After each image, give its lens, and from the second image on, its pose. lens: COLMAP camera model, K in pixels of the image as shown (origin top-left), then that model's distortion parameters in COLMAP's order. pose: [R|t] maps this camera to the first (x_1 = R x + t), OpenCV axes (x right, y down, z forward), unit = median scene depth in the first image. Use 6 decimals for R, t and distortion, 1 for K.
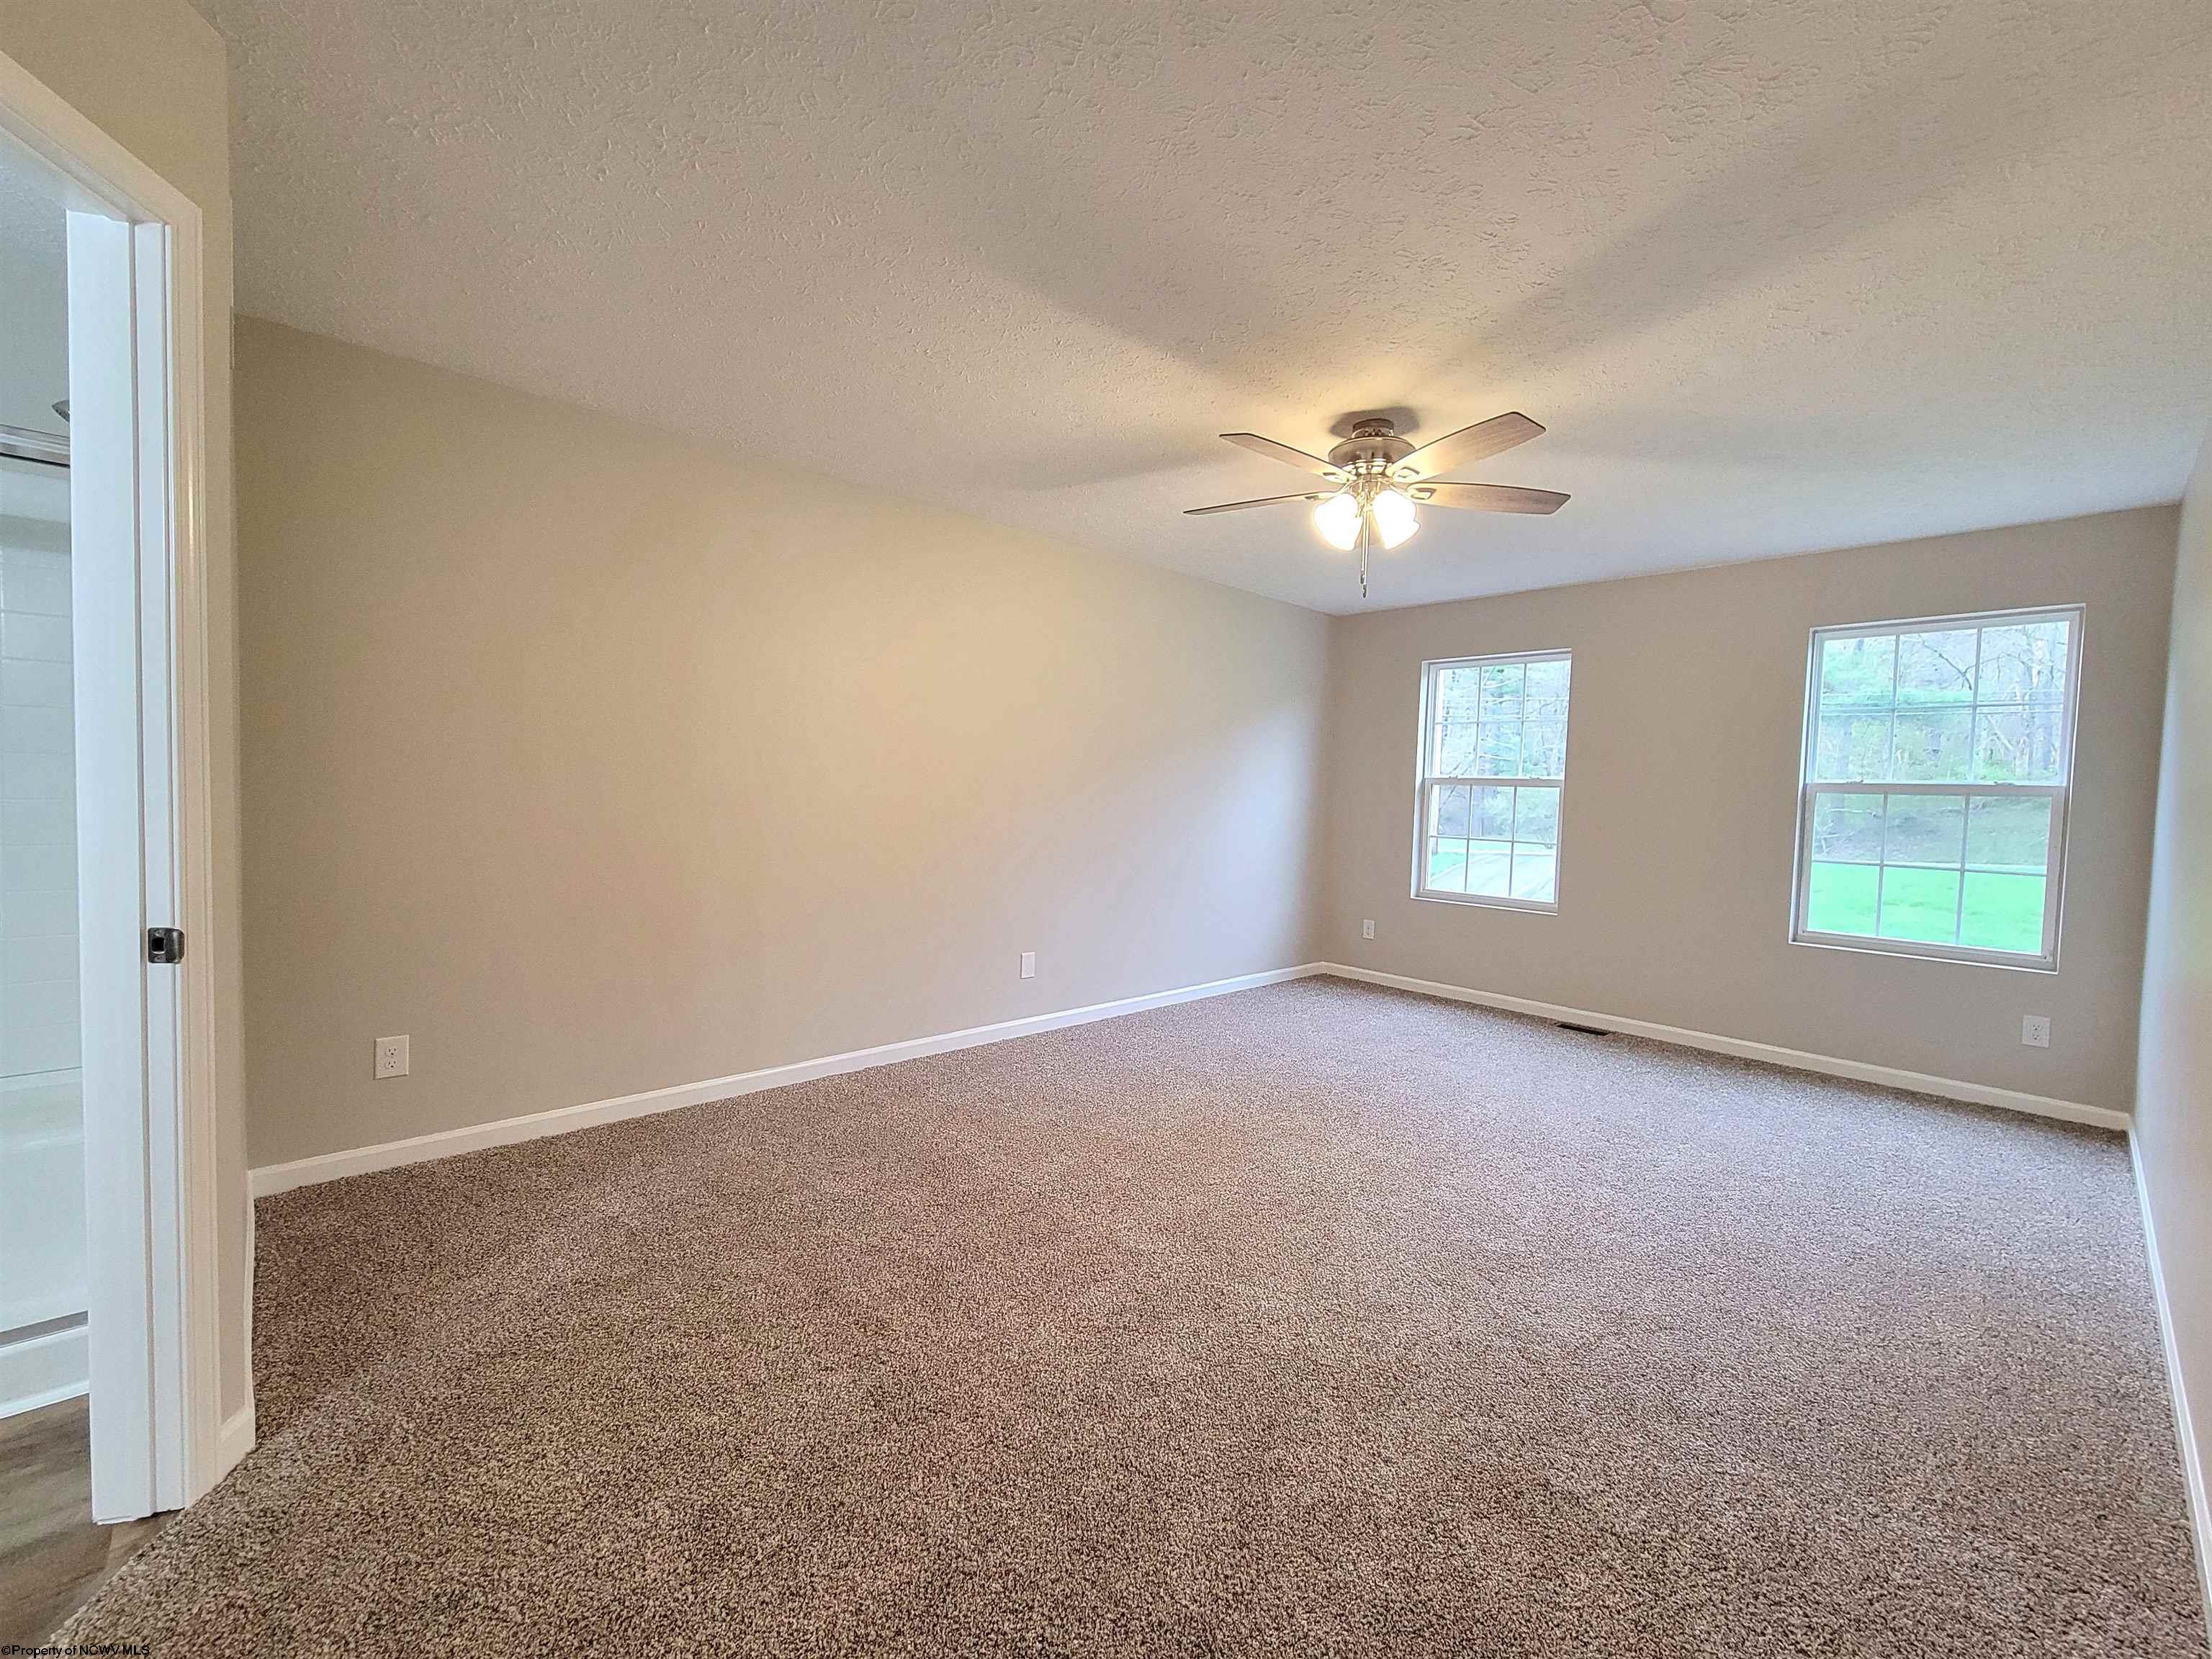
lens RADIAL K [[902.2, 0, 1118.7], [0, 902.2, 824.1], [0, 0, 1]] dist [0.005659, -0.002707]
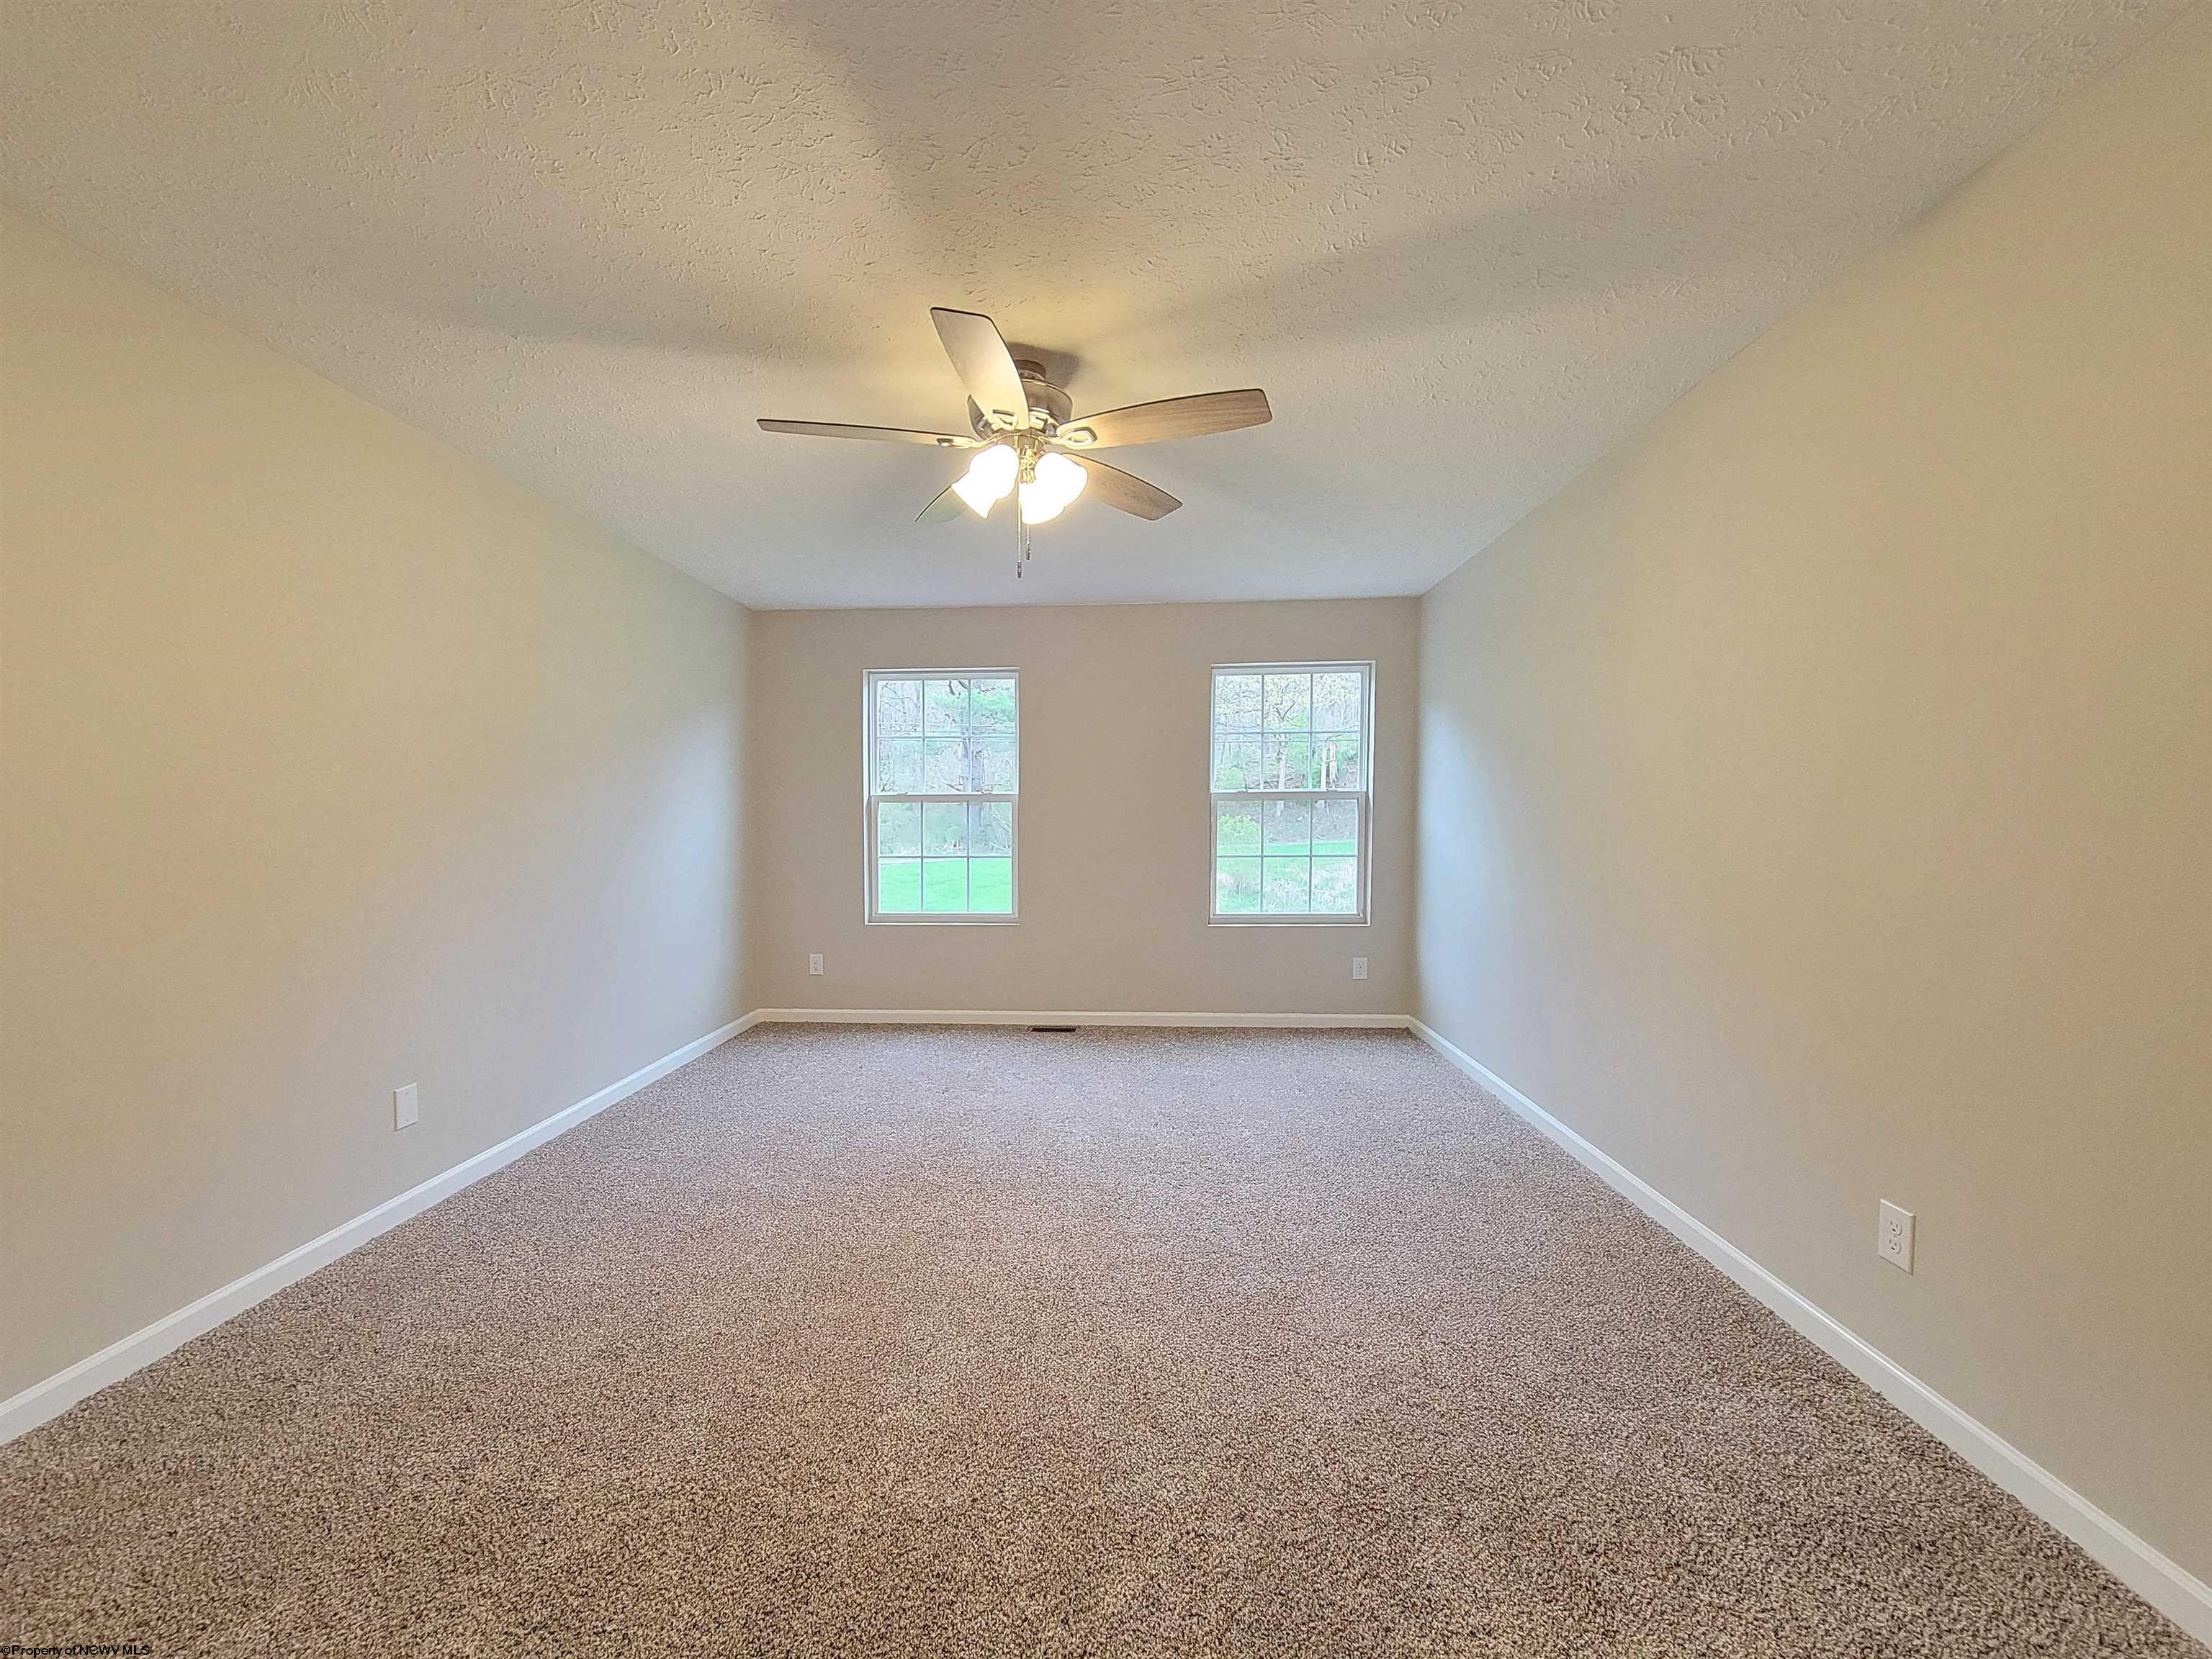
lens RADIAL K [[894.4, 0, 1120.2], [0, 894.4, 843.9], [0, 0, 1]] dist [0.008453, -0.004087]
pose [[0.732063, -0.055278, 0.678990, -0.150282], [0.053834, 0.998280, 0.023231, -0.010802], [-0.679107, 0.019546, 0.733779, 0.209806]]
